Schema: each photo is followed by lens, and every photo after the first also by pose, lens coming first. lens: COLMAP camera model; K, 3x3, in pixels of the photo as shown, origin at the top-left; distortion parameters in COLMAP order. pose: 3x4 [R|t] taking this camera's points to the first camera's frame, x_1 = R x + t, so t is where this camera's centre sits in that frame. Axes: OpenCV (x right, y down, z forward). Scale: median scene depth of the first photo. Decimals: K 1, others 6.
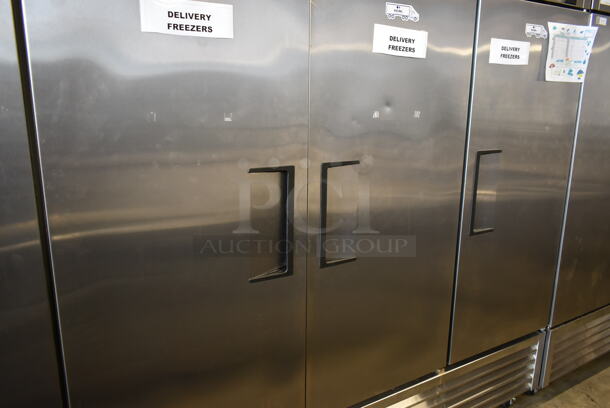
lens RADIAL K [[468.7, 0, 305.0], [0, 468.7, 204.0], [0, 0, 1]] dist [-0.015673, 0.002843]
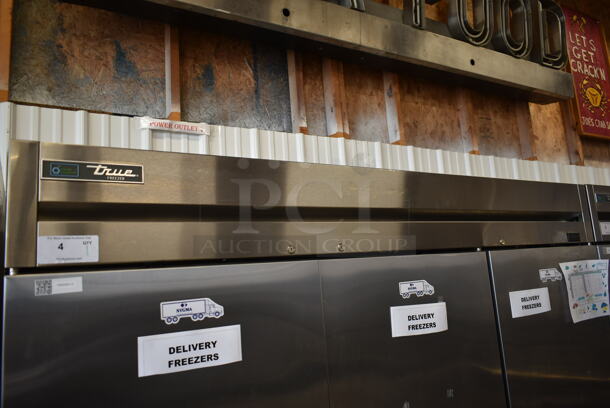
lens RADIAL K [[468.7, 0, 305.0], [0, 468.7, 204.0], [0, 0, 1]] dist [-0.015673, 0.002843]
pose [[0.996117, -0.085871, 0.019428, -0.016624], [0.086812, 0.921261, -0.379132, -0.182313], [0.014658, 0.379347, 0.925139, 0.041615]]
